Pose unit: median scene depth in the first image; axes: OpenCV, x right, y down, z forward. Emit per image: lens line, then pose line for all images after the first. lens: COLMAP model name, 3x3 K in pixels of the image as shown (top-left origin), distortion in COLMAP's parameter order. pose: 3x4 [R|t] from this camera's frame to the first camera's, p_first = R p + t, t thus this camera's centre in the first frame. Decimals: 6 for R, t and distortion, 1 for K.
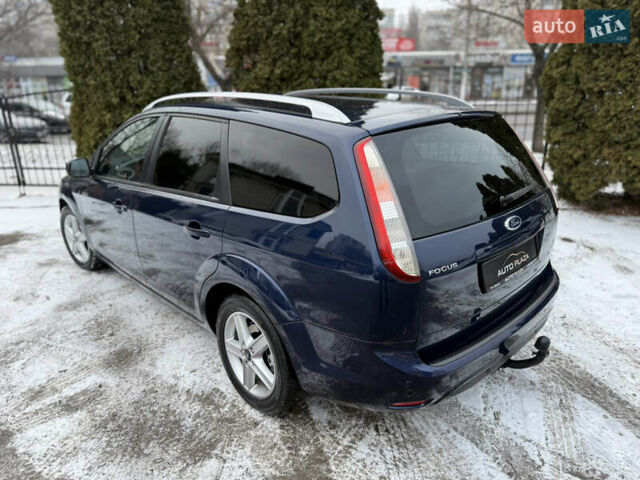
lens RADIAL K [[450.0, 0, 317.2], [0, 450.0, 238.9], [0, 0, 1]] dist [0.016044, -0.028311]
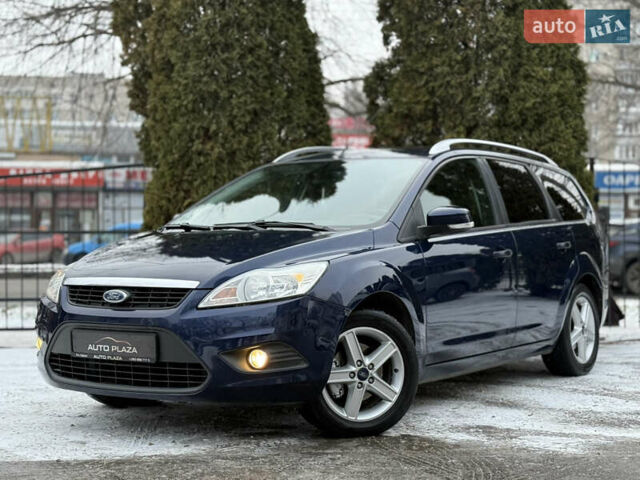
lens RADIAL K [[1106.5, 0, 317.1], [0, 1106.5, 240.7], [0, 0, 1]] dist [0.124961, 0.121133]
pose [[0.986412, 0.014292, 0.163667, -0.649034], [0.039295, 0.946771, -0.319502, 0.362979], [-0.159521, 0.321592, 0.933344, -0.628474]]
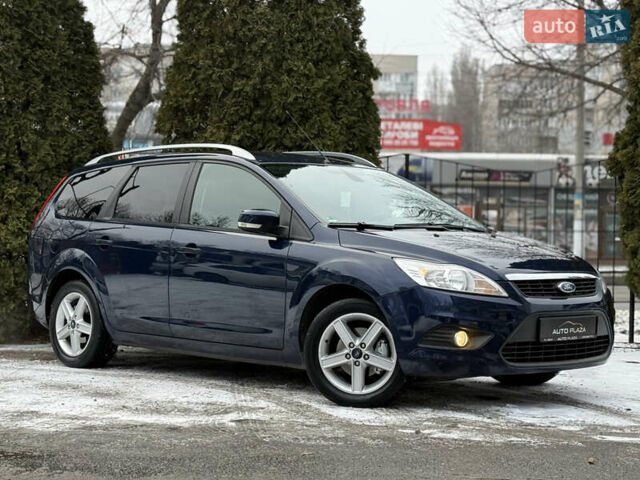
lens RADIAL K [[1285.4, 0, 320.0], [0, 1285.4, 240.0], [0, 0, 1]] dist [0.136768, 0.101972]
pose [[0.996305, 0.029186, 0.080769, -0.116049], [-0.001777, 0.947288, -0.320380, 0.456010], [-0.085862, 0.319053, 0.943840, -0.932902]]
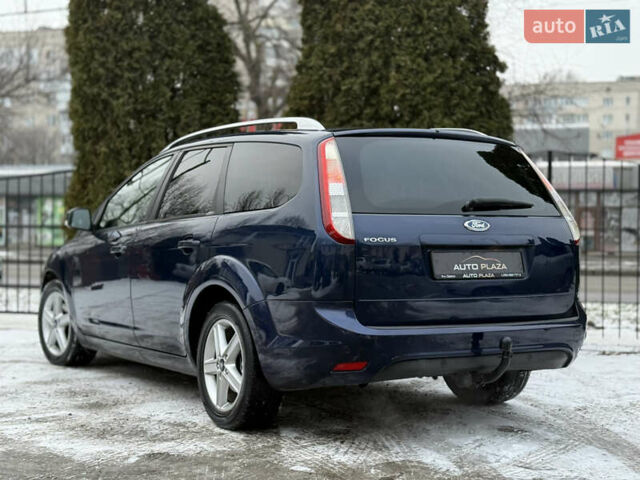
lens RADIAL K [[1026.9, 0, 320.0], [0, 1026.9, 240.0], [0, 0, 1]] dist [0.132810, -0.003200]
pose [[0.976557, 0.026864, -0.213578, 0.232643], [-0.092840, 0.947723, -0.305290, 0.297299], [0.194212, 0.317961, 0.927999, -0.496677]]
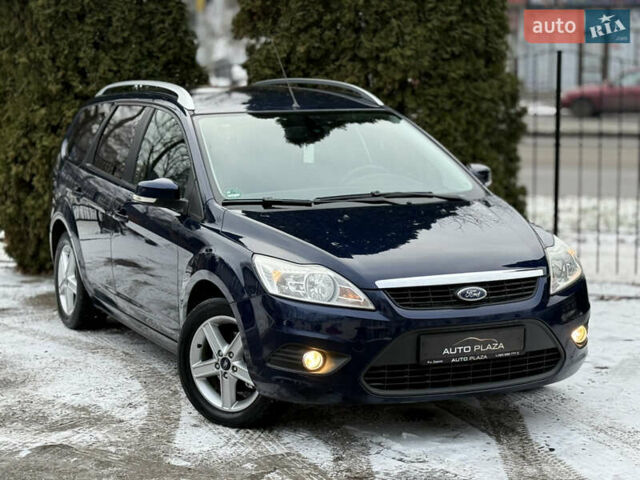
lens RADIAL K [[1455.0, 0, 334.0], [0, 1455.0, 255.7], [0, 0, 1]] dist [0.101737, 0.180251]
pose [[0.968328, 0.048367, -0.244951, 0.459543], [-0.093096, 0.980252, -0.174467, 0.250249], [0.231675, 0.191746, 0.953709, -0.841216]]
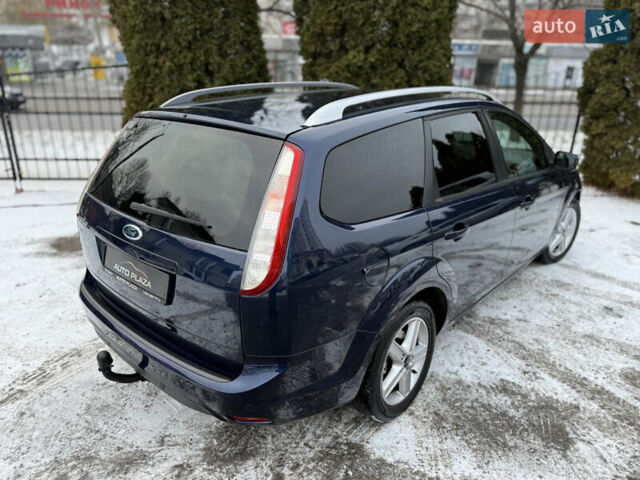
lens RADIAL K [[463.7, 0, 318.8], [0, 463.7, 243.1], [0, 0, 1]] dist [0.003016, -0.006677]
pose [[0.980148, -0.038994, 0.194397, -0.411219], [0.032766, 0.998845, 0.035153, -0.014398], [-0.195543, -0.028086, 0.980293, 0.027872]]
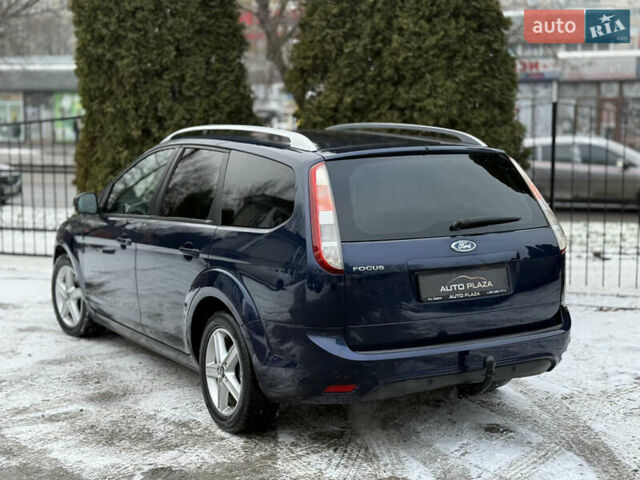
lens RADIAL K [[1024.1, 0, 323.8], [0, 1024.1, 245.4], [0, 0, 1]] dist [0.135829, -0.038033]
pose [[0.973157, 0.043122, -0.226066, 0.261940], [-0.087413, 0.977933, -0.189751, 0.179870], [0.212895, 0.204419, 0.955452, -0.554944]]
